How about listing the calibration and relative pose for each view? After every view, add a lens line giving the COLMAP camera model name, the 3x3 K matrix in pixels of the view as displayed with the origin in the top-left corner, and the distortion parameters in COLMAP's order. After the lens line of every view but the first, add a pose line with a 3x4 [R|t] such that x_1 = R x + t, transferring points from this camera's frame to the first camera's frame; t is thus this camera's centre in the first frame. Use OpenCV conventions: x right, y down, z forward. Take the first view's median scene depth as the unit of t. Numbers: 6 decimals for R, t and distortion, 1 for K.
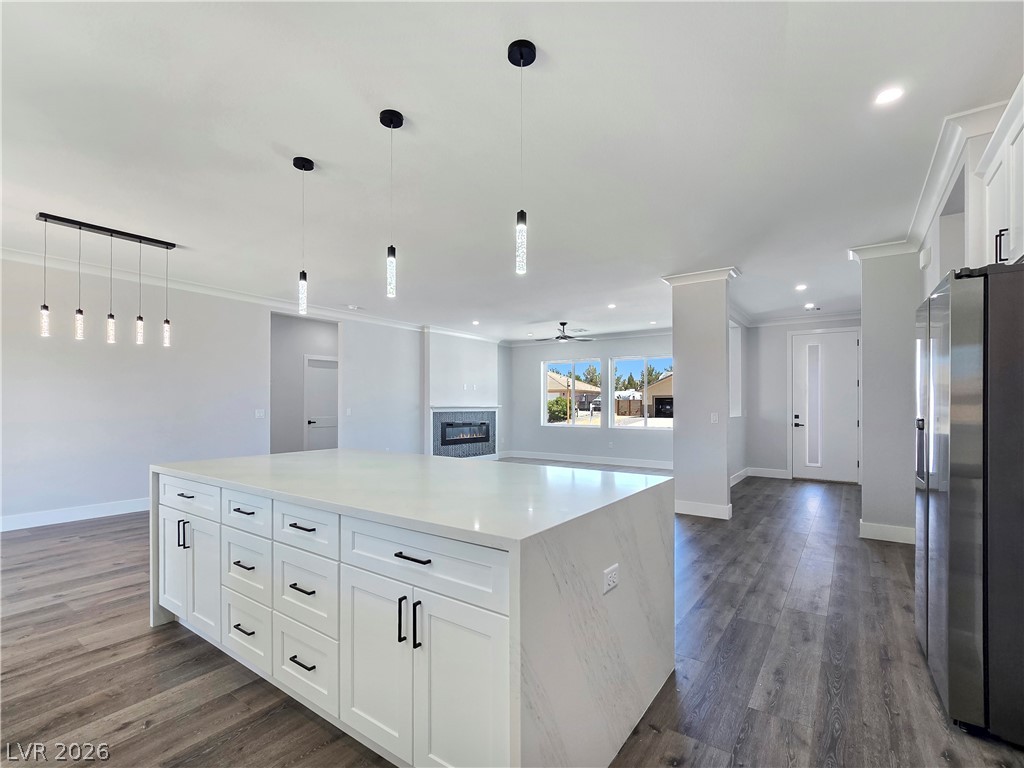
lens RADIAL K [[477.0, 0, 508.6], [0, 477.0, 405.2], [0, 0, 1]] dist [-0.000489, -0.000179]
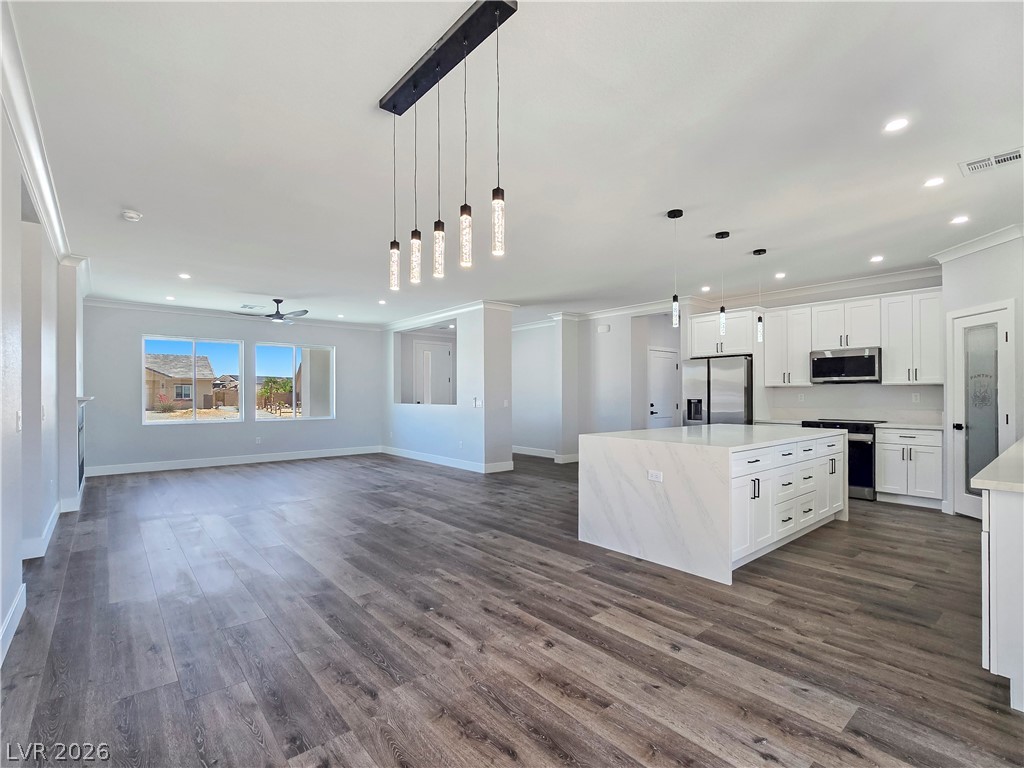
lens RADIAL K [[483.6, 0, 512.5], [0, 483.6, 396.4], [0, 0, 1]] dist [-0.001364, -0.000619]
pose [[0.238751, -0.007405, 0.971053, -0.587646], [0.002698, 0.999972, 0.006962, -0.003296], [-0.971077, 0.000958, 0.238765, 0.357360]]
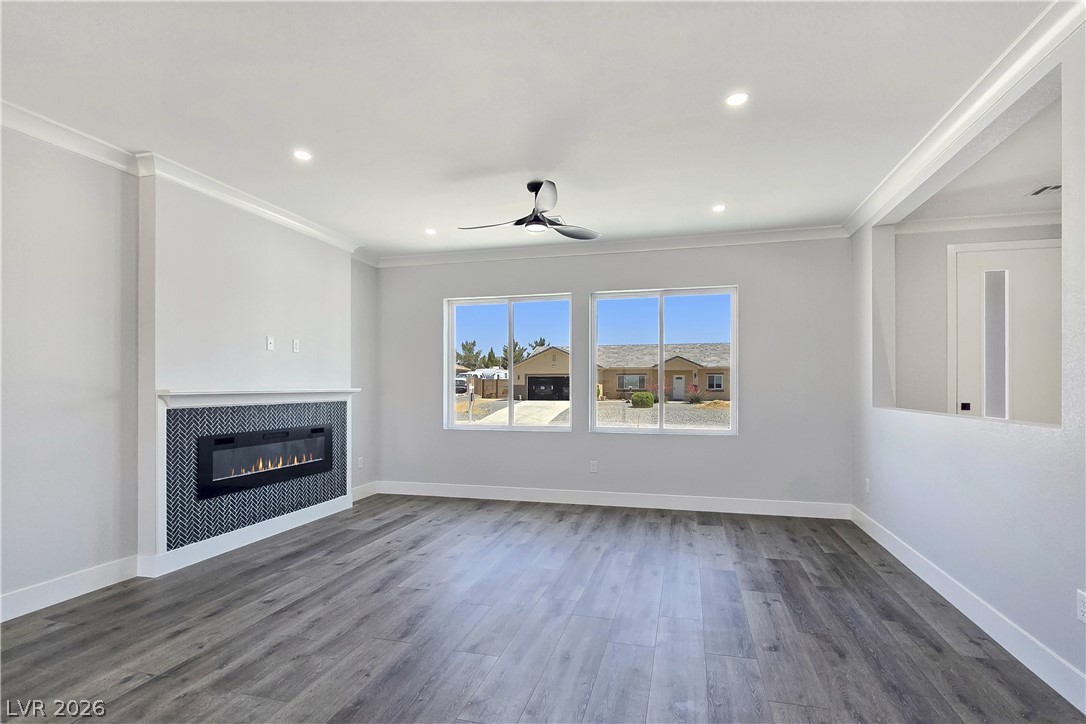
lens RADIAL K [[539.3, 0, 540.4], [0, 539.3, 377.6], [0, 0, 1]] dist [-0.003920, -0.001638]
pose [[0.935645, -0.000500, 0.352941, -0.041667], [0.005834, 0.999884, -0.014050, -0.001627], [-0.352893, 0.015204, 0.935540, 0.531840]]
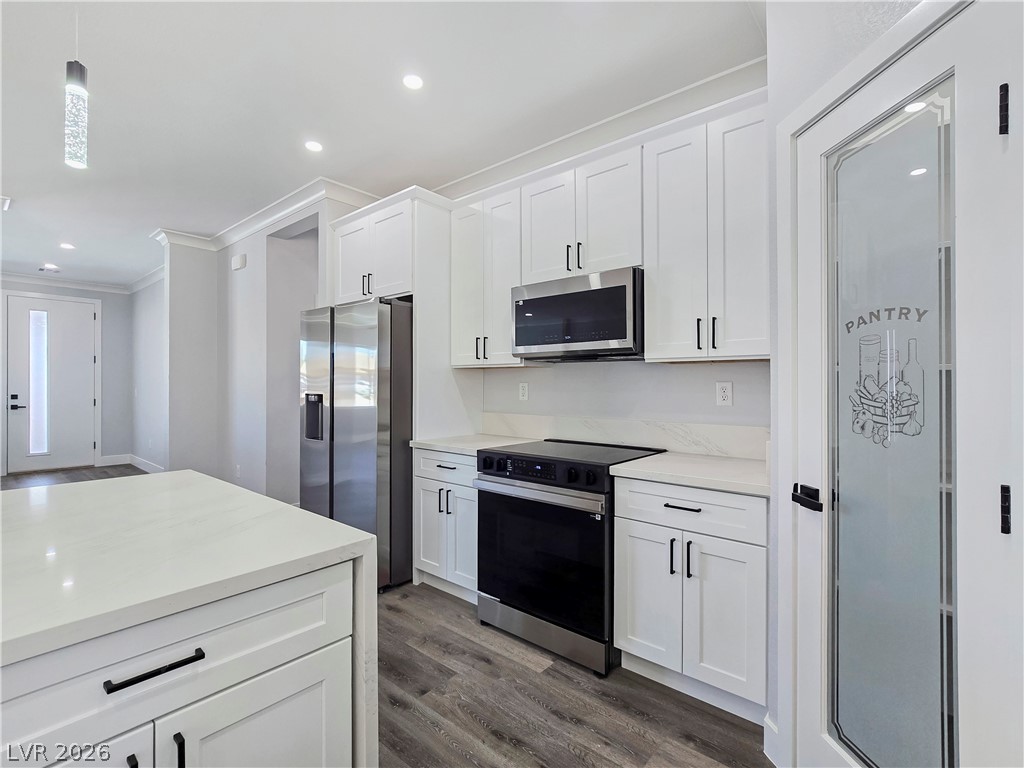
lens RADIAL K [[482.6, 0, 500.9], [0, 482.6, 384.6], [0, 0, 1]] dist [0.002726, 0.000405]
pose [[0.095229, -0.003975, 0.995447, -0.116636], [-0.002059, 0.999989, 0.004191, -0.001756], [-0.995453, -0.002449, 0.095220, 0.090099]]
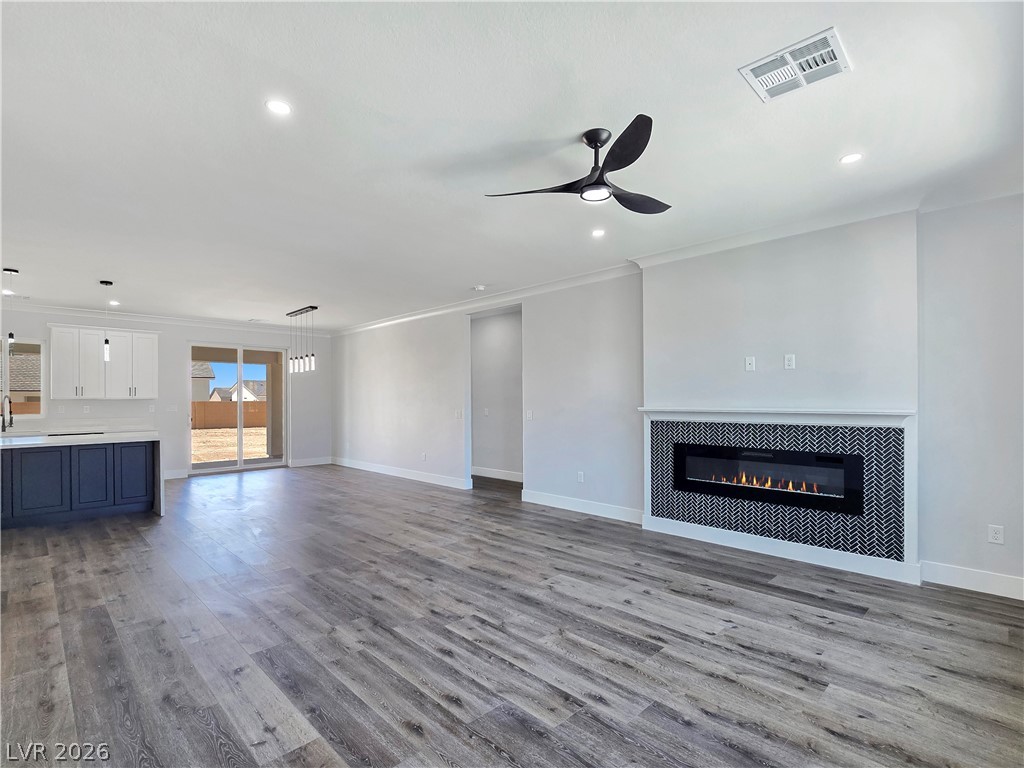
lens RADIAL K [[496.7, 0, 512.0], [0, 496.7, 384.0], [0, 0, 1]] dist [-0.000204, 0.000666]
pose [[-0.159401, -0.032181, -0.986689, 0.402775], [0.004960, 0.999430, -0.033398, -0.008283], [0.987202, -0.010217, -0.159150, 0.930996]]
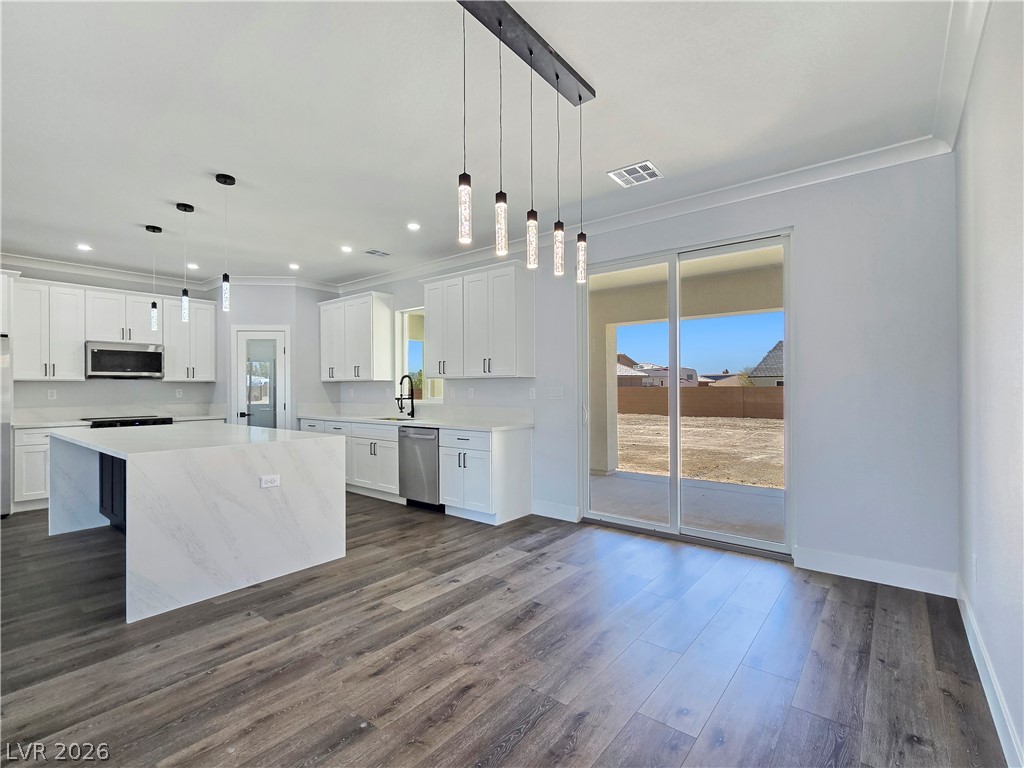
lens RADIAL K [[478.1, 0, 512.0], [0, 478.1, 384.0], [0, 0, 1]] dist [-0.001311, 0.000024]
pose [[-0.998602, 0.002161, 0.052812, -0.373747], [0.001733, 0.999965, -0.008148, -0.002483], [-0.052828, -0.008045, -0.998571, 0.670192]]
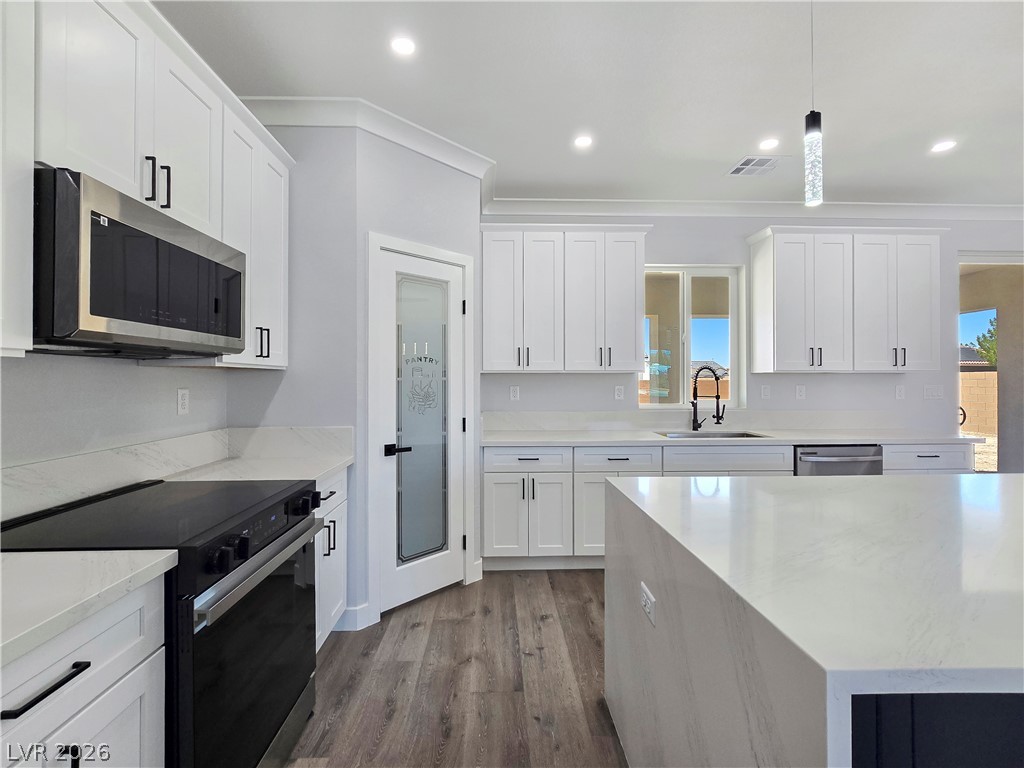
lens RADIAL K [[478.1, 0, 512.0], [0, 478.1, 384.0], [0, 0, 1]] dist [-0.001311, 0.000024]
pose [[-0.784235, 0.001203, -0.620463, 0.170322], [0.002958, 0.999994, -0.001800, -0.003690], [0.620457, -0.003247, -0.784234, 0.276912]]
